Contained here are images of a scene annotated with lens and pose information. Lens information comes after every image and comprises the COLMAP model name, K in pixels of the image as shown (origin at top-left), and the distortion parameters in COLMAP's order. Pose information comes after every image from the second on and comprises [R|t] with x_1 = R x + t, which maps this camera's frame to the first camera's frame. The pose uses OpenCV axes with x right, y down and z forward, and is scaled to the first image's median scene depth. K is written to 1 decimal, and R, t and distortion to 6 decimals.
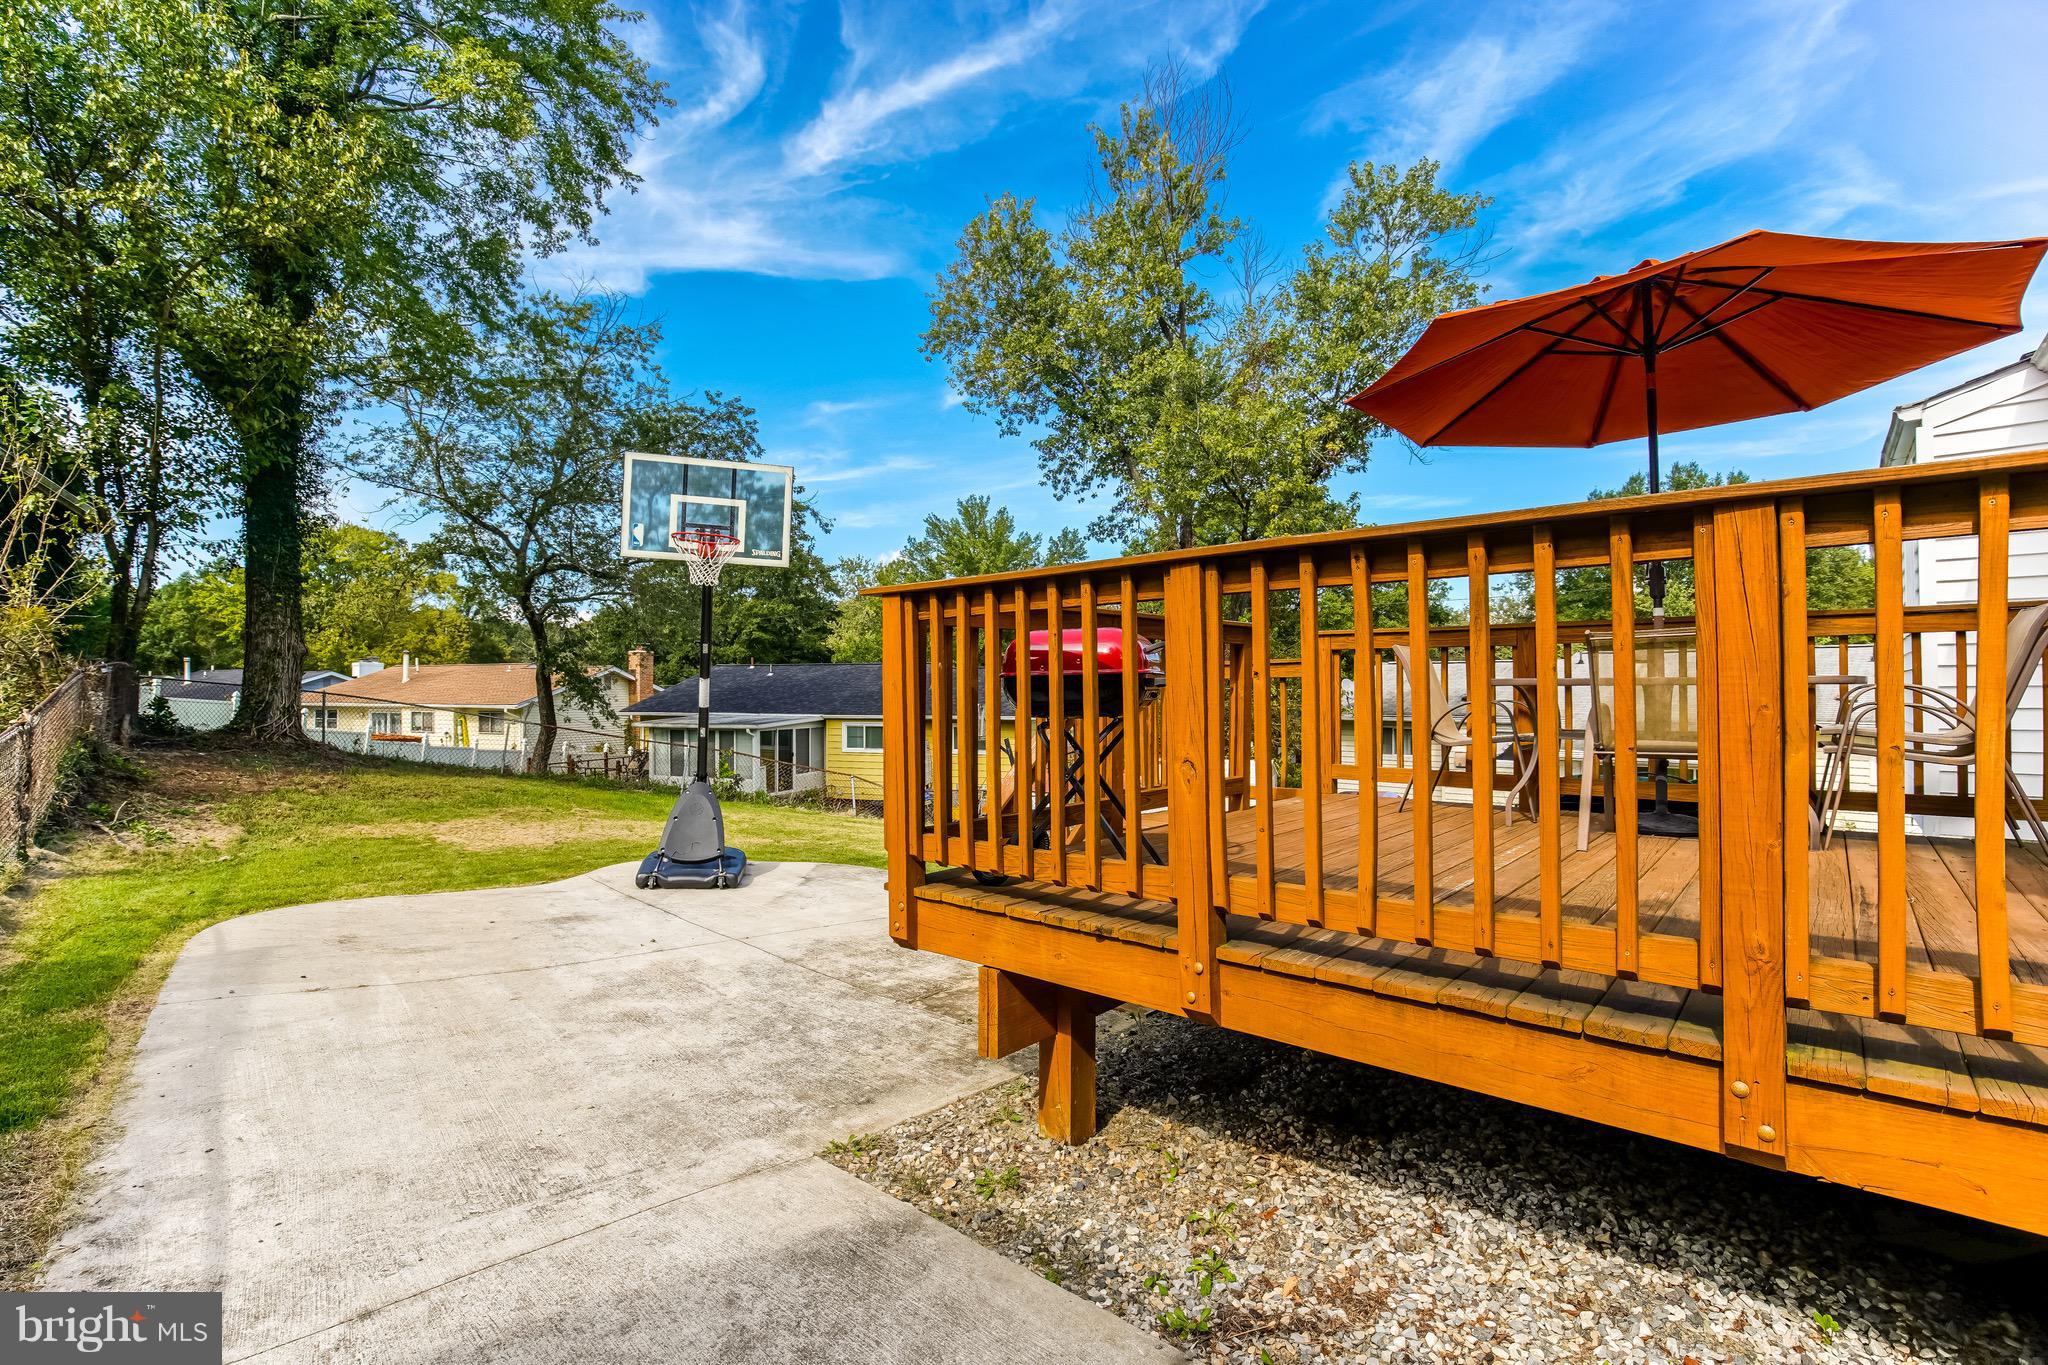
lens RADIAL K [[950.5, 0, 1024.0], [0, 950.5, 682.5], [0, 0, 1]] dist [-0.038685, 0.000717]
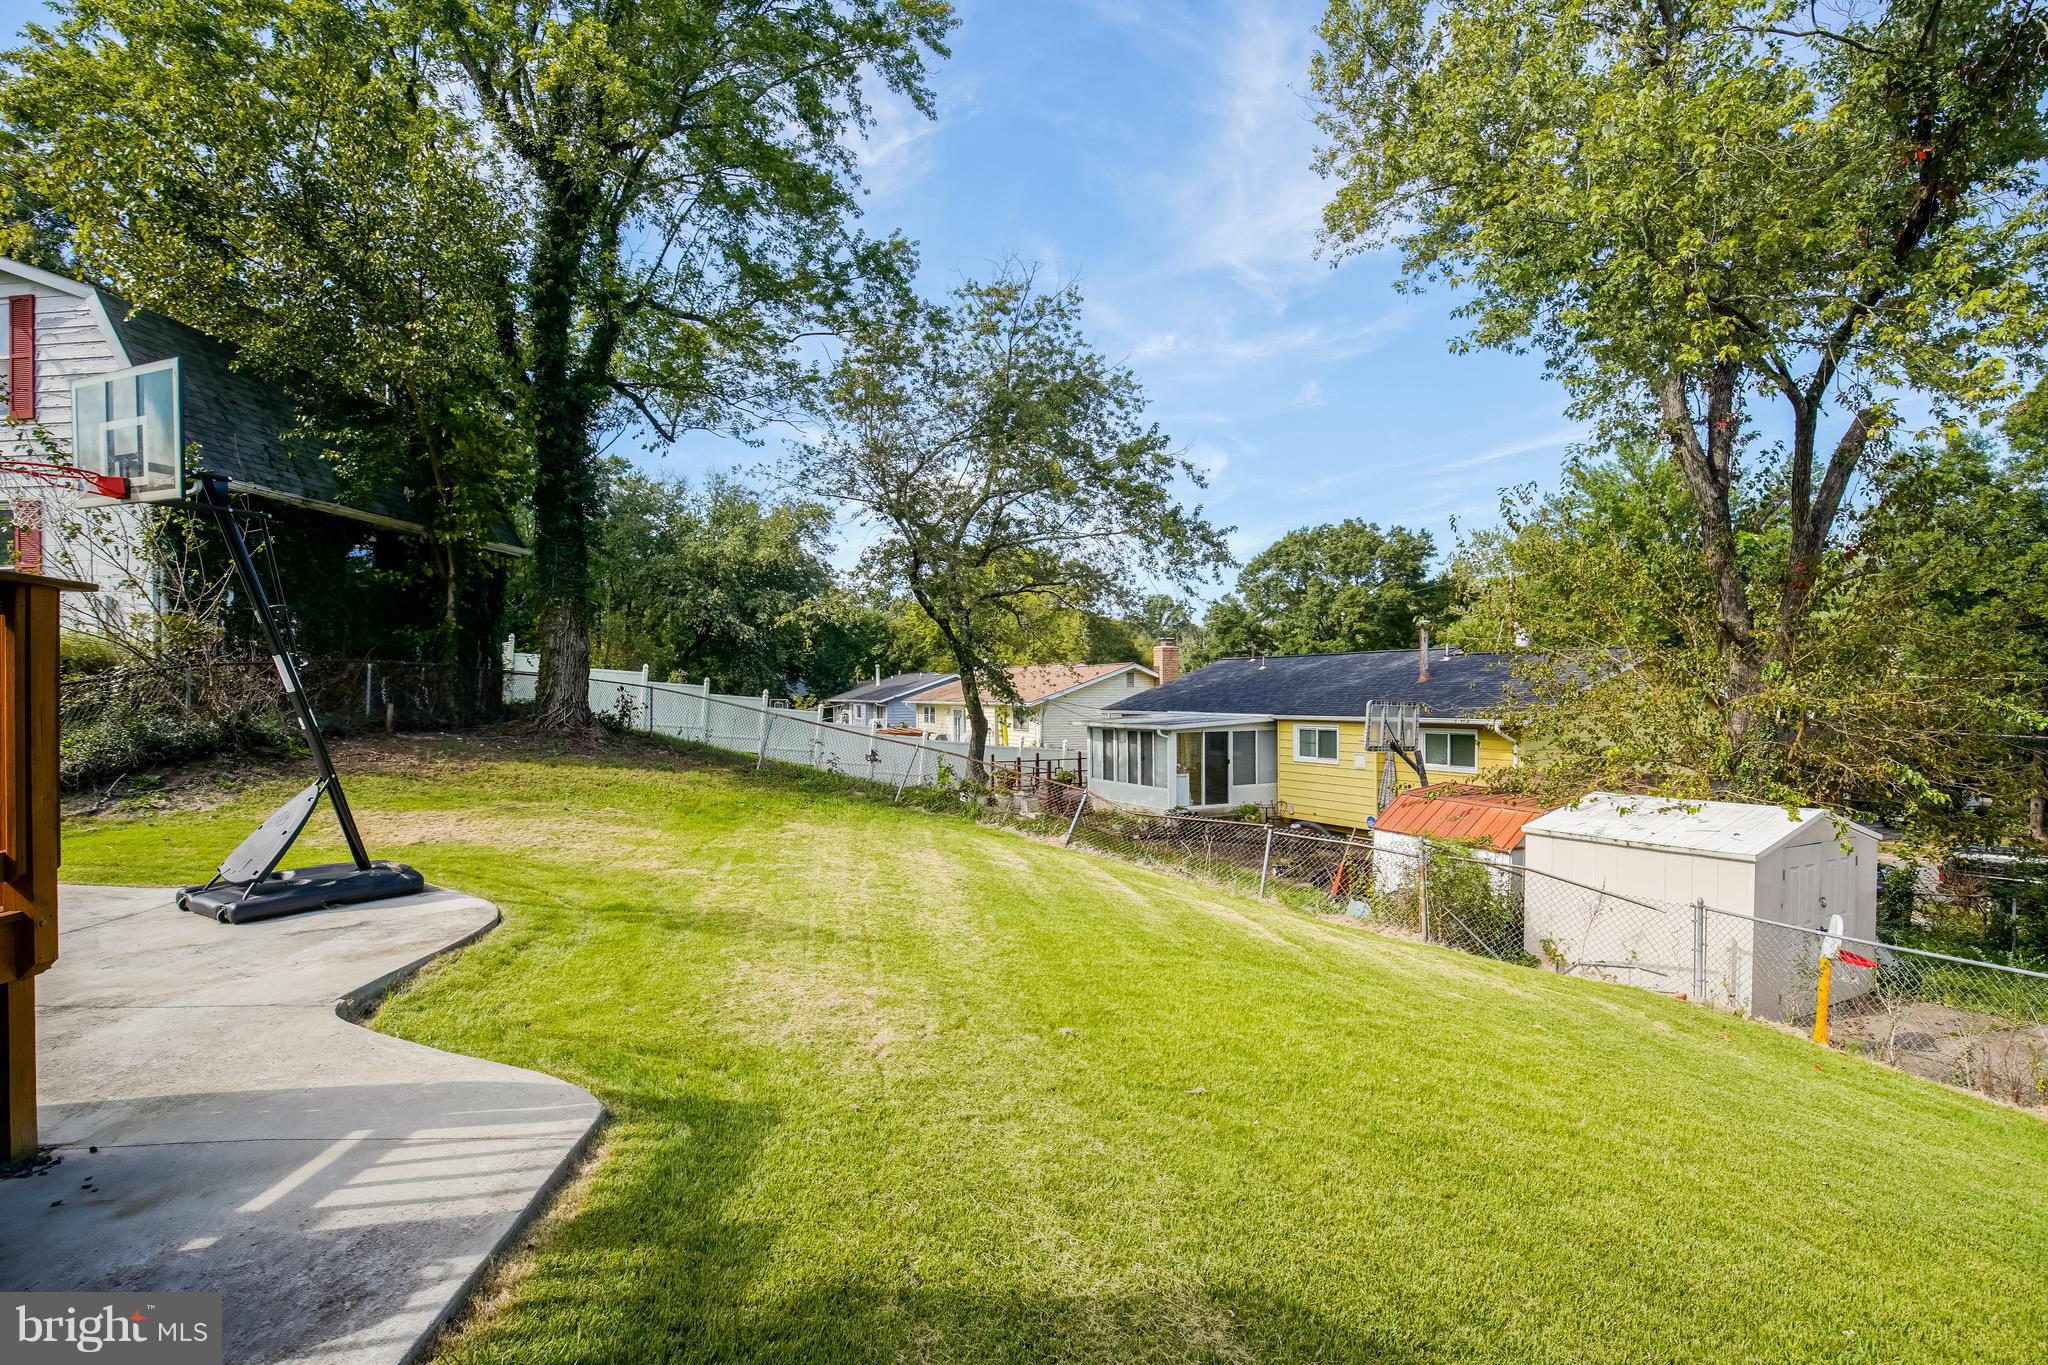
lens RADIAL K [[991.4, 0, 1042.8], [0, 991.4, 675.9], [0, 0, 1]] dist [-0.039406, 0.005265]
pose [[0.758437, -0.015145, -0.651570, 0.197807], [0.010185, 0.999883, -0.011385, 0.008568], [0.651667, 0.001999, 0.758503, 0.230311]]
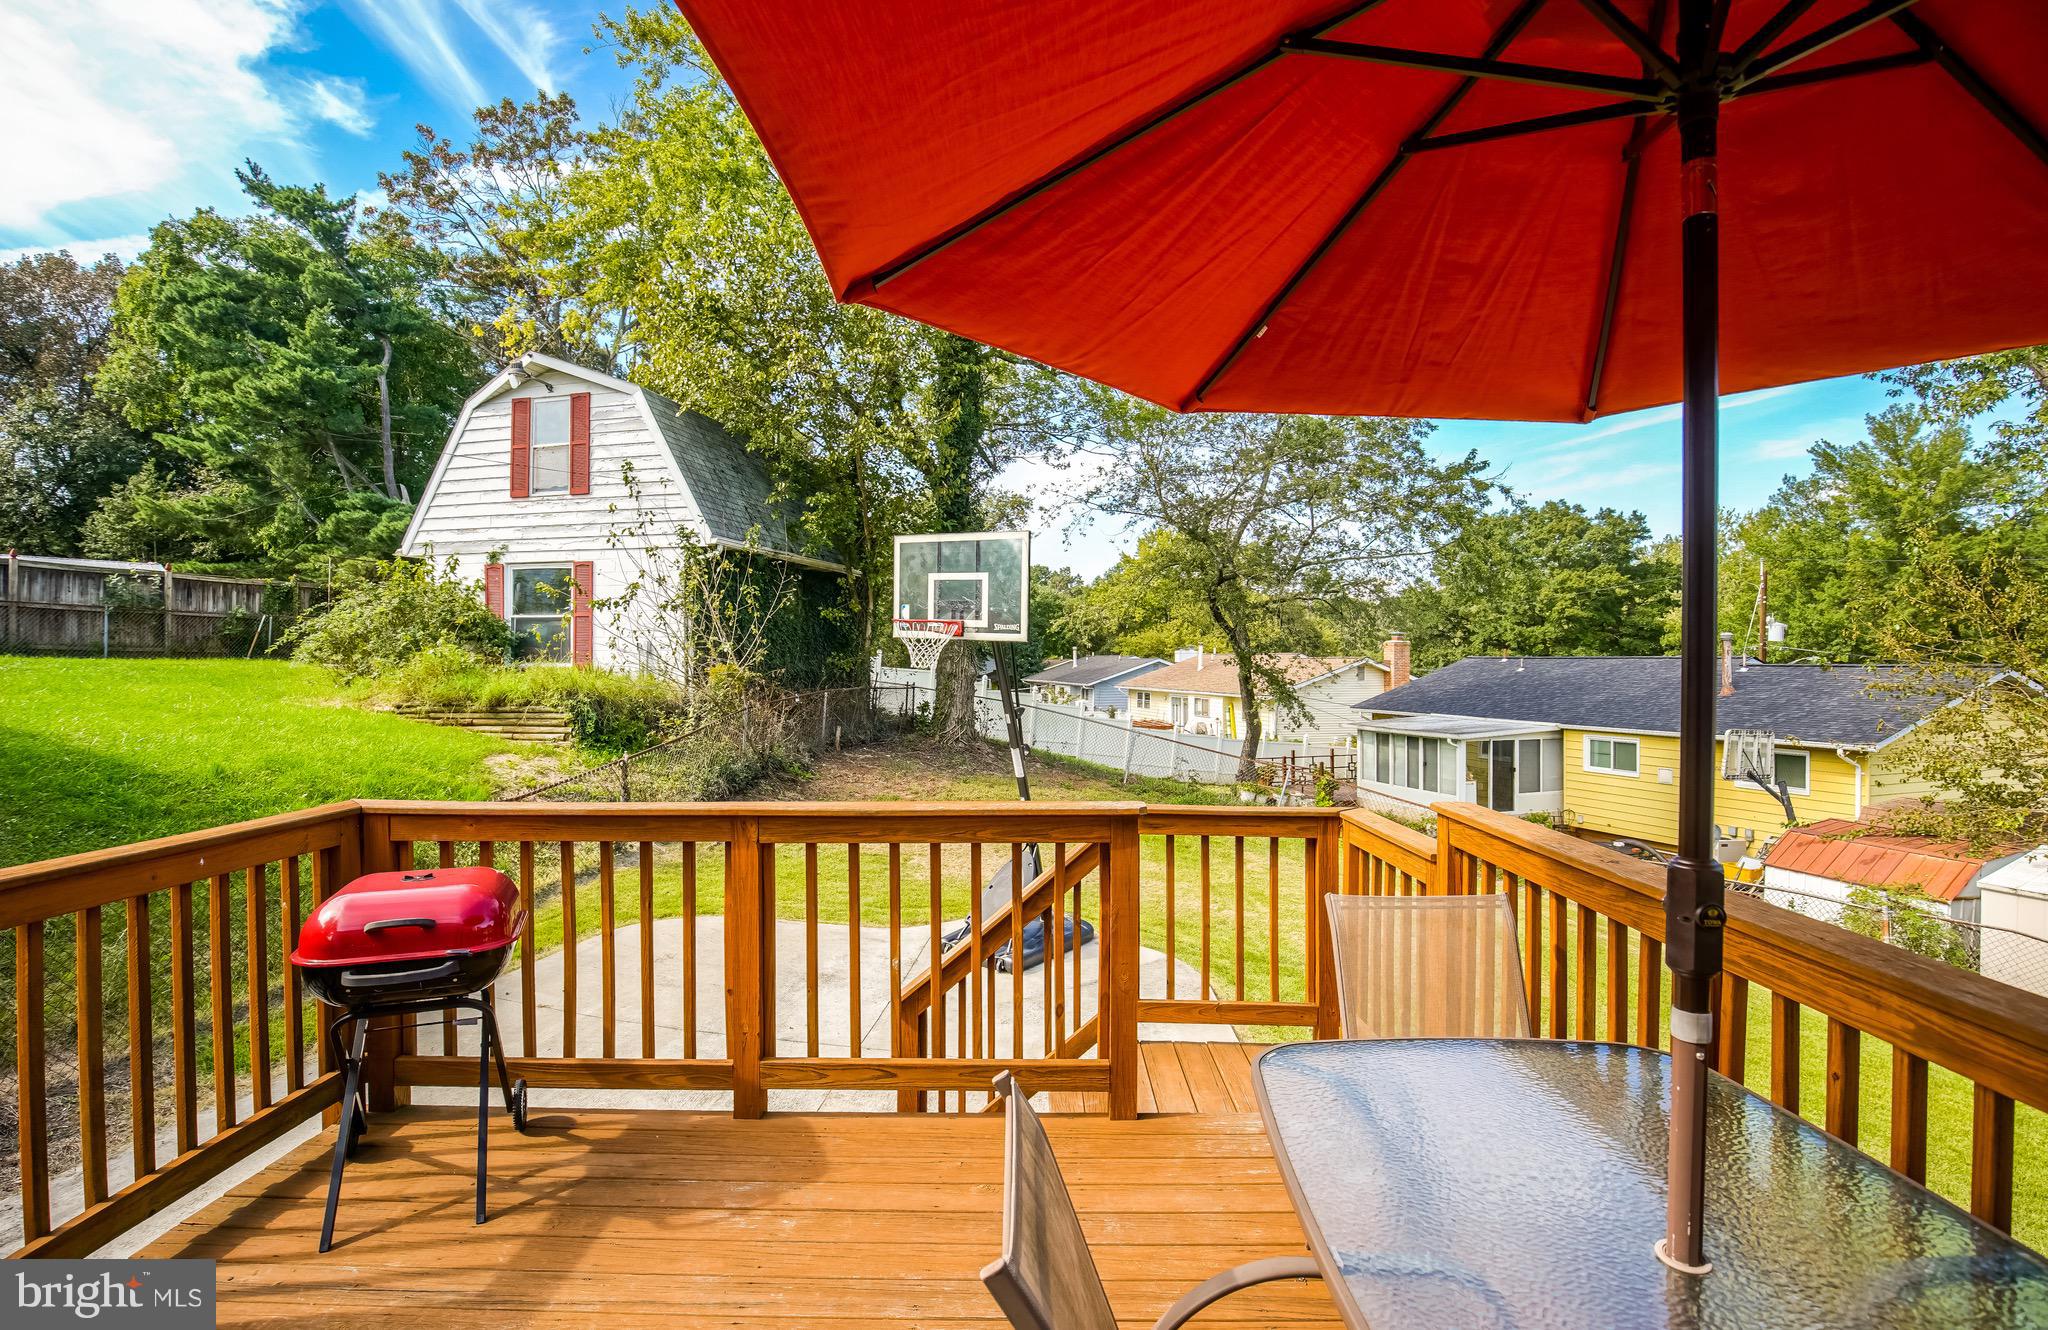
lens RADIAL K [[961.9, 0, 1016.0], [0, 961.9, 646.5], [0, 0, 1]] dist [-0.034700, 0.000307]
pose [[0.644013, -0.007846, -0.764975, 0.120681], [0.003226, 0.999966, -0.007540, -0.029222], [0.765008, 0.002388, 0.644016, 0.105611]]
